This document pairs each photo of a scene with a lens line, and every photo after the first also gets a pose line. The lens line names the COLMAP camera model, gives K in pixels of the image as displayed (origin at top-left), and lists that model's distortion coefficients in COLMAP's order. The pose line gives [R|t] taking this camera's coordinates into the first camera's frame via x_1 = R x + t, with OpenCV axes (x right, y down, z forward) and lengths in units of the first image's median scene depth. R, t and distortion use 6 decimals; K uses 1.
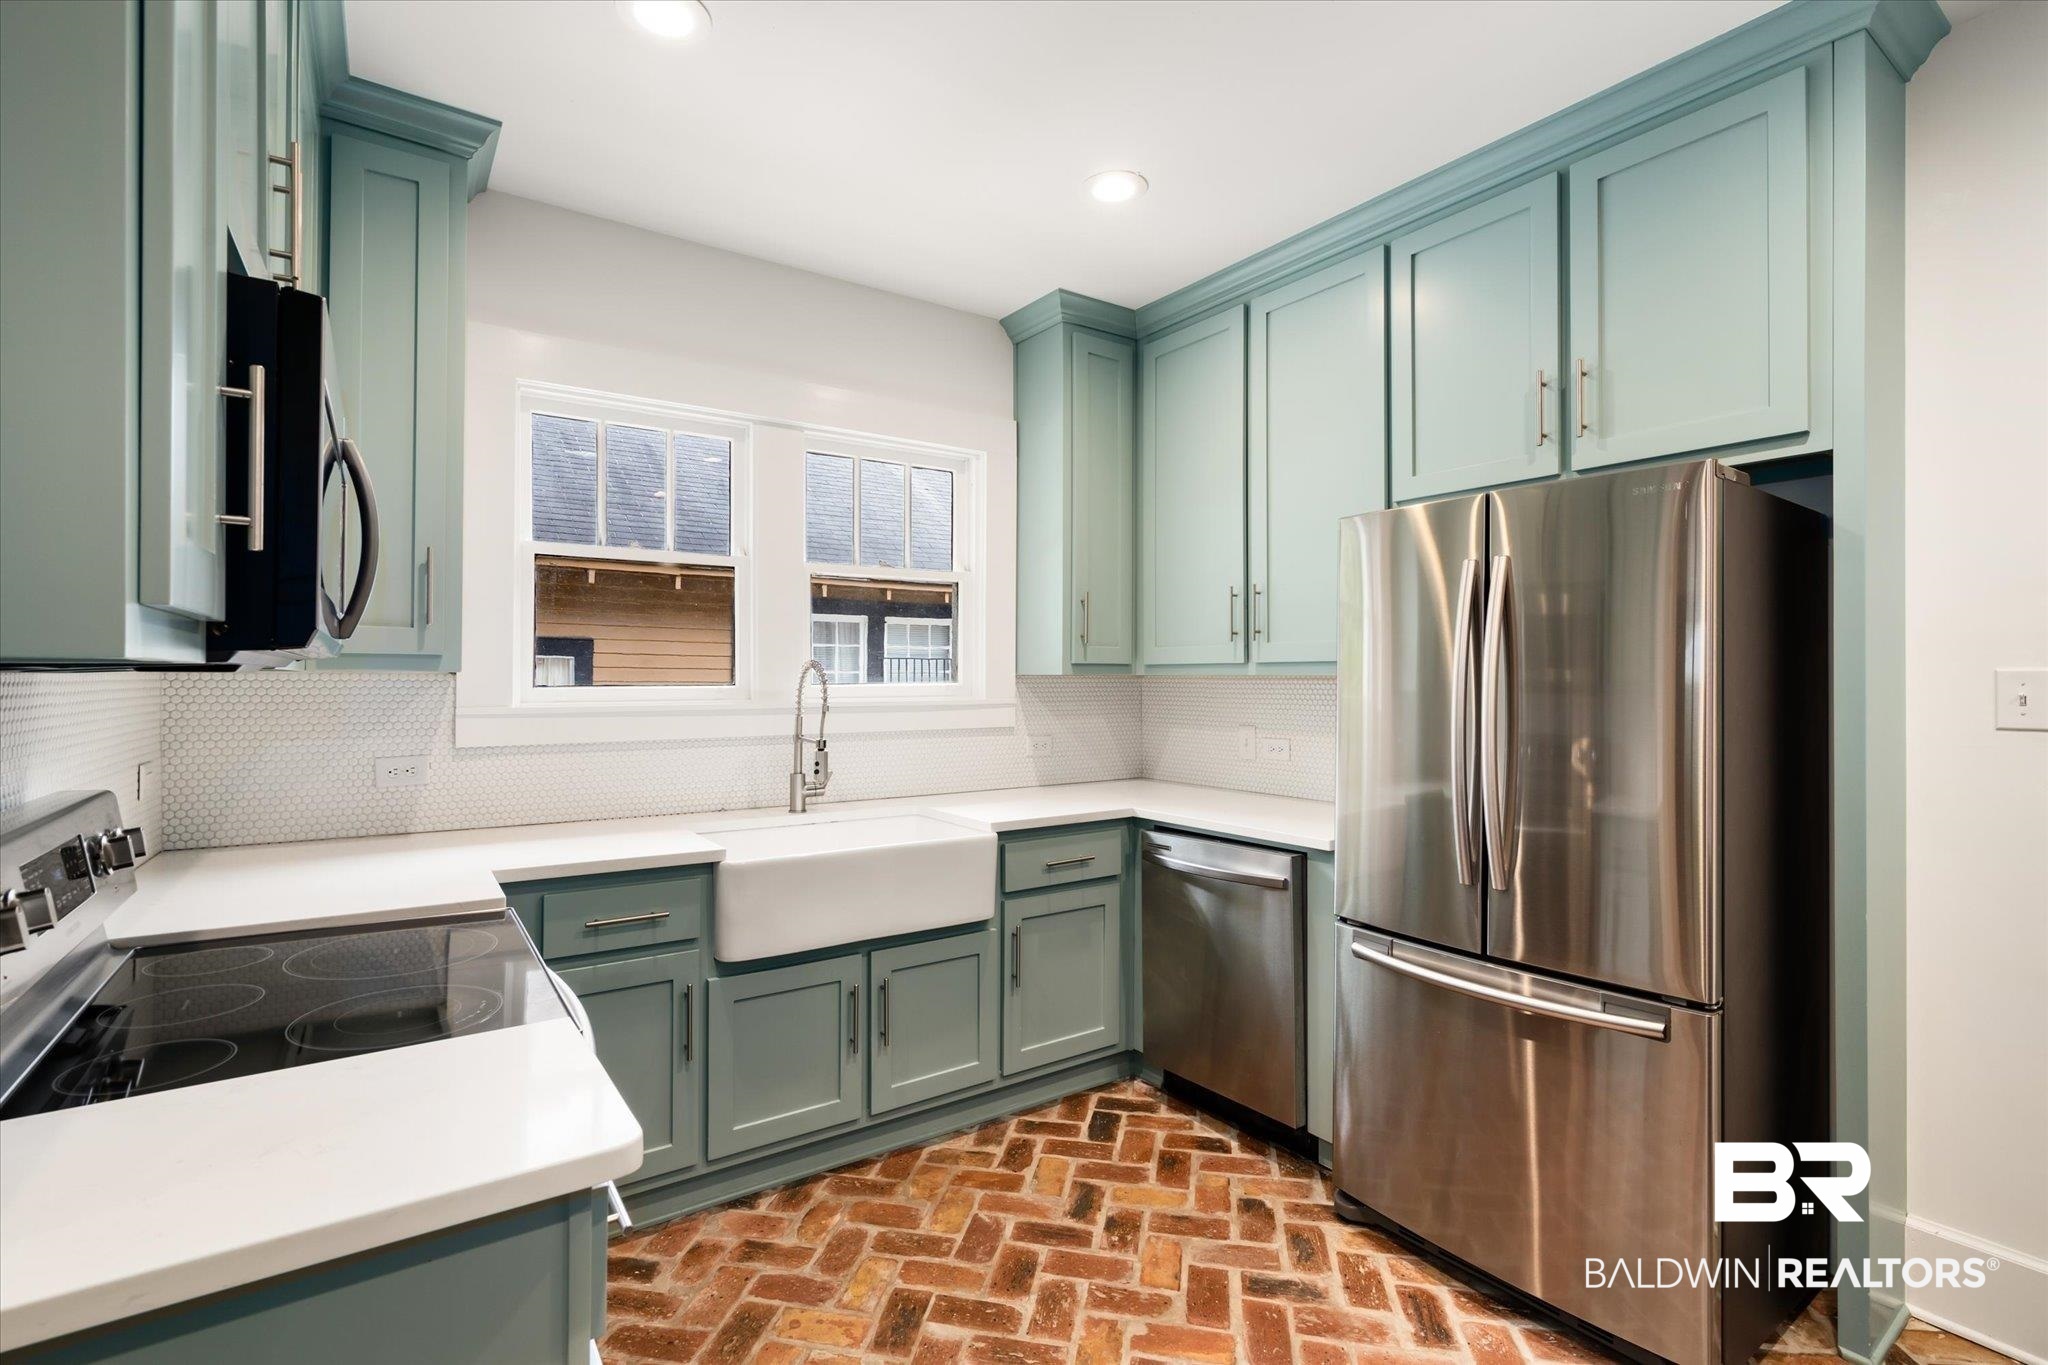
lens RADIAL K [[952.5, 0, 1040.1], [0, 952.5, 673.5], [0, 0, 1]] dist [0.001467, -0.001290]
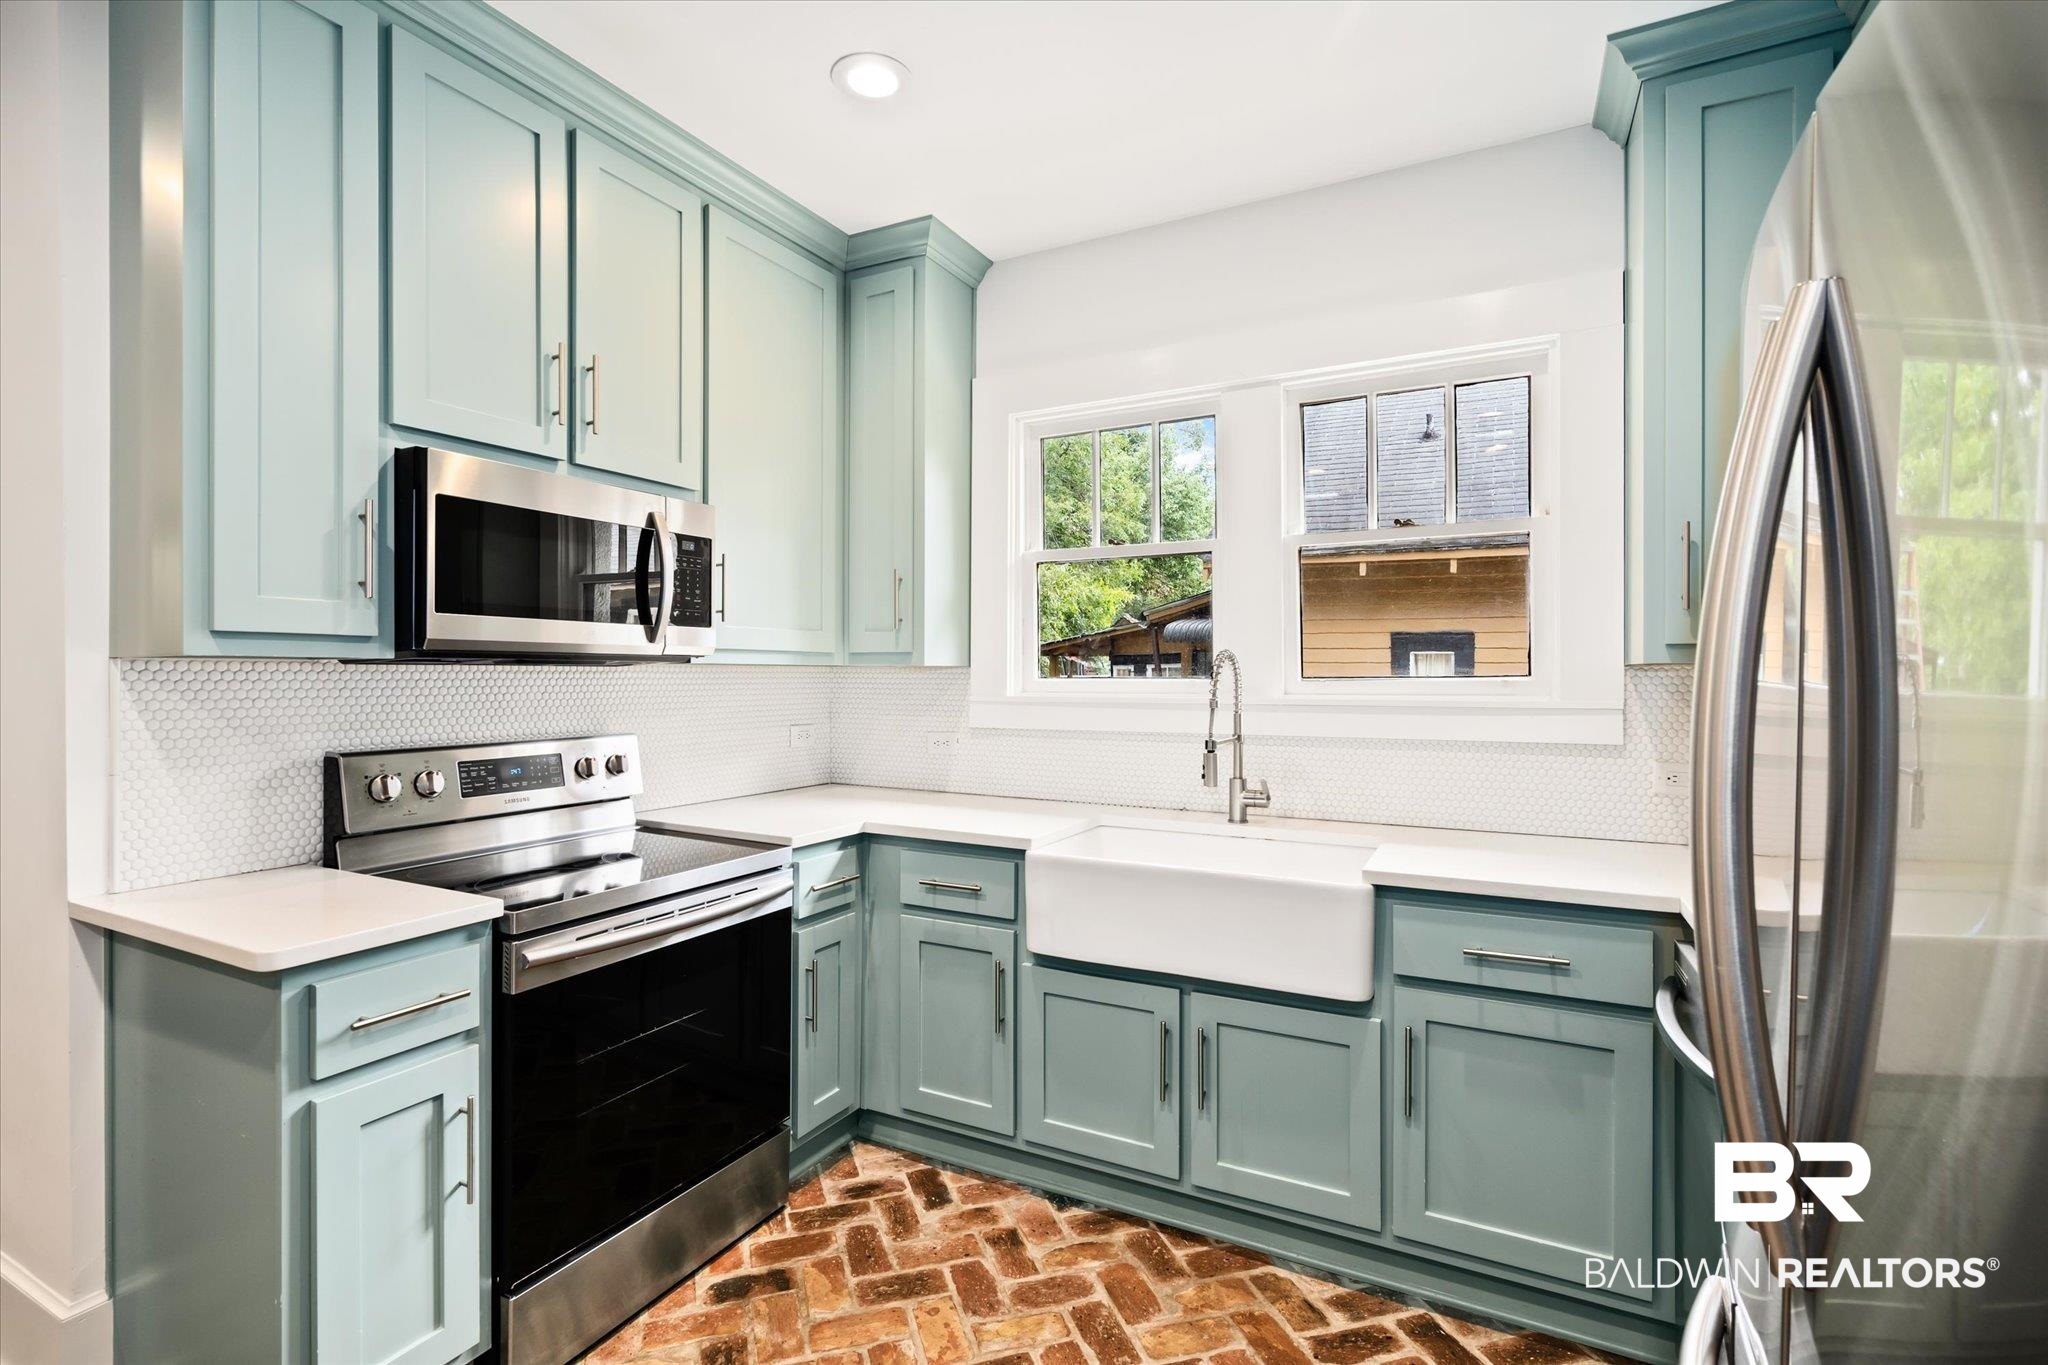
lens RADIAL K [[952.5, 0, 958.4], [0, 952.5, 673.7], [0, 0, 1]] dist [0.001467, -0.001290]
pose [[0.436058, -0.003054, -0.899913, 0.516789], [0.004953, 0.999987, -0.000994, 0.009286], [0.899905, -0.004024, 0.436068, 0.461868]]
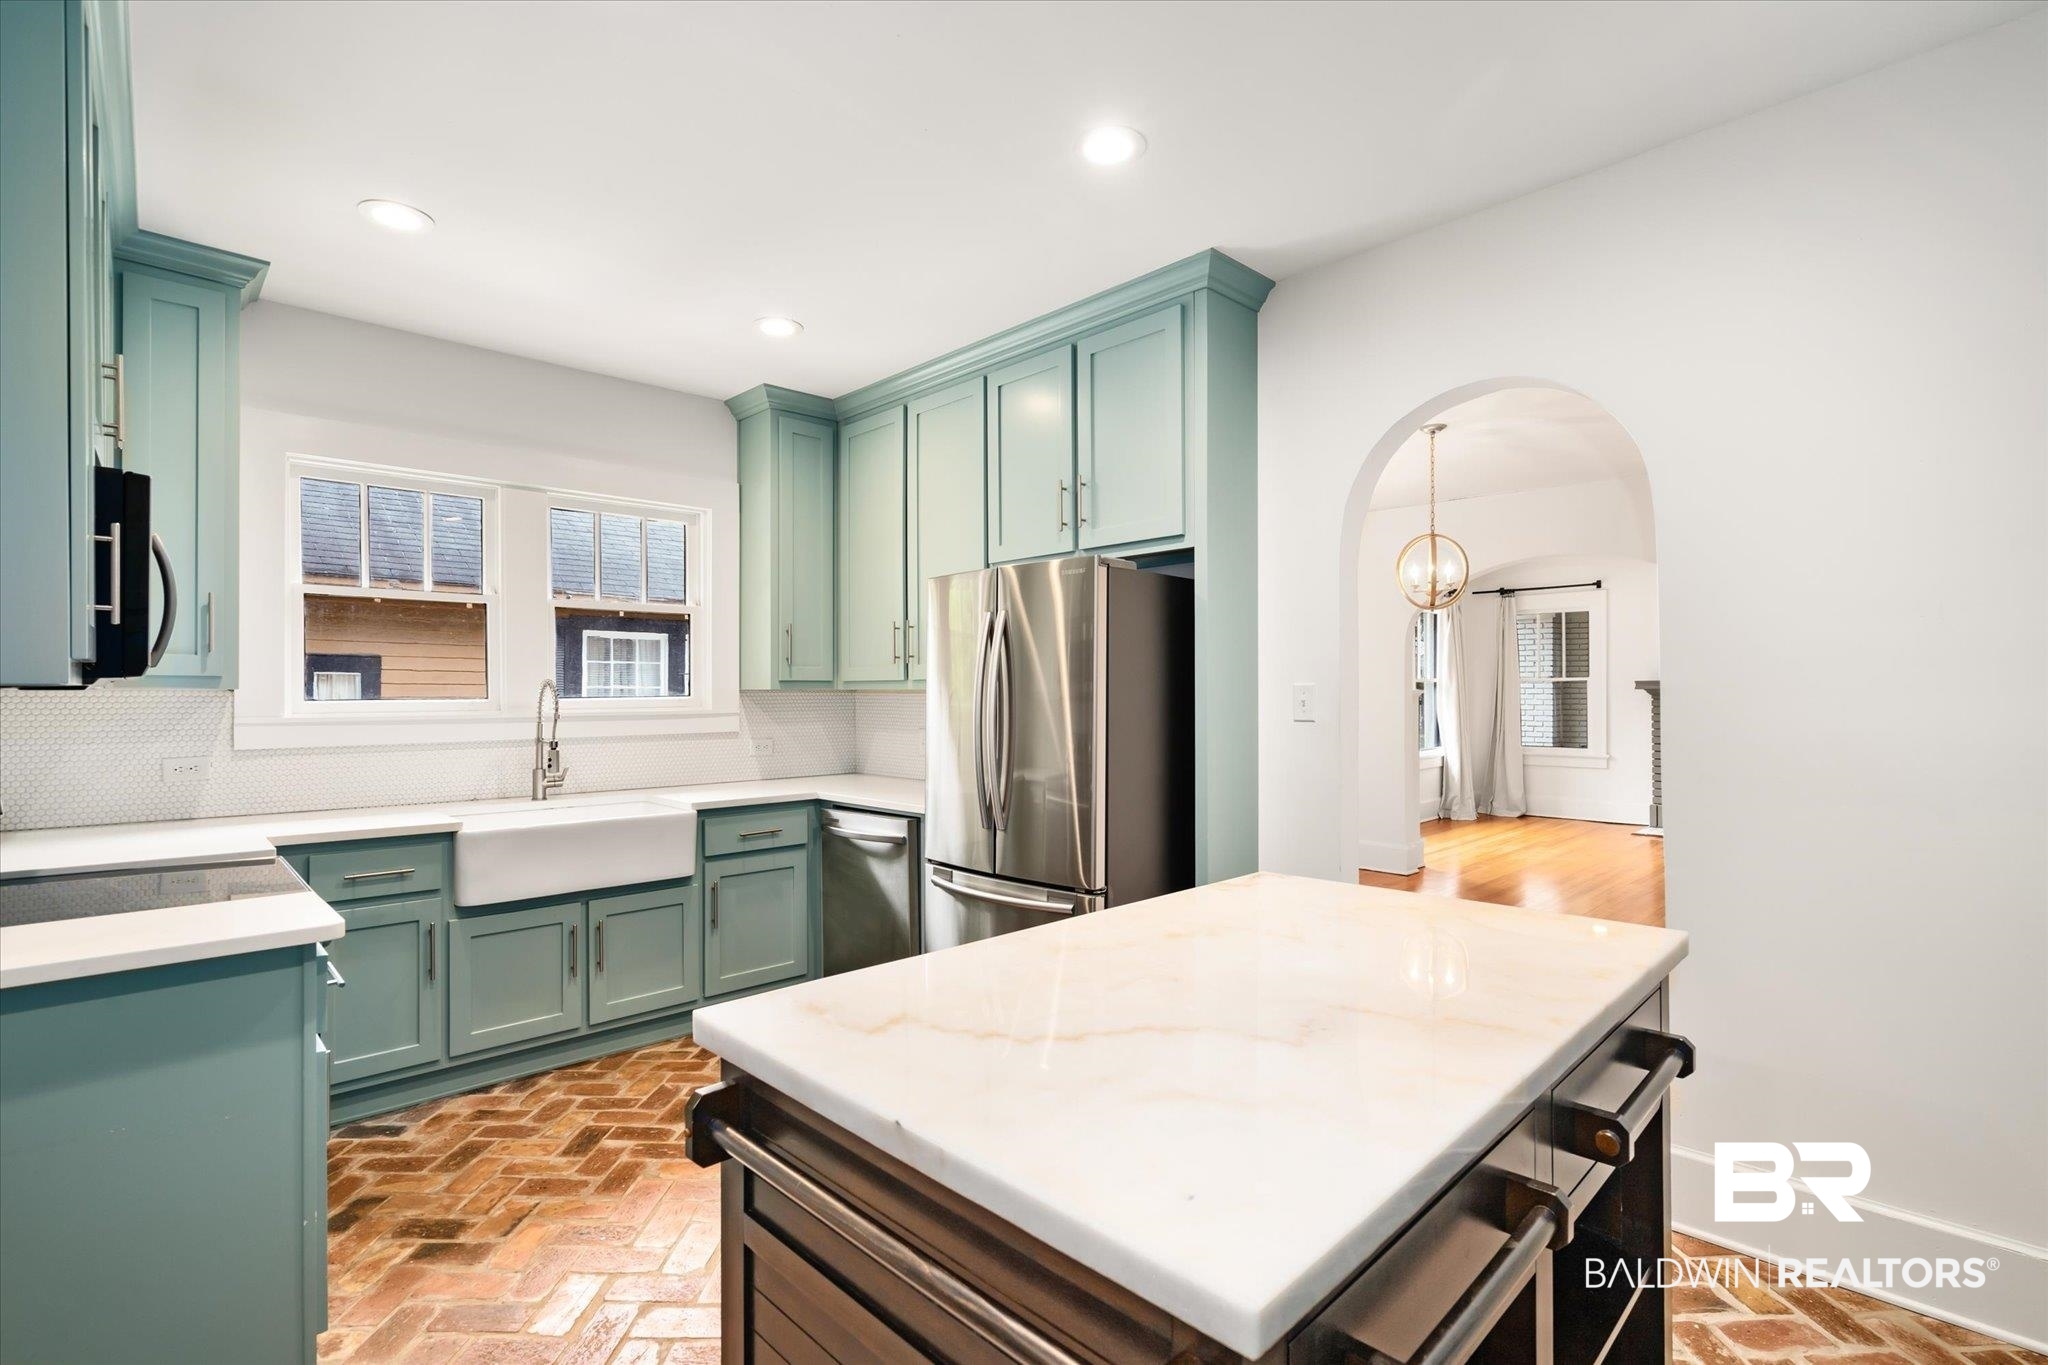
lens RADIAL K [[952.5, 0, 1036.1], [0, 952.5, 694.1], [0, 0, 1]] dist [0.001467, -0.001290]
pose [[0.988529, -0.004153, 0.150974, 0.244096], [0.003088, 0.999969, 0.007287, -0.000563], [-0.150999, -0.006738, 0.988511, -0.404338]]
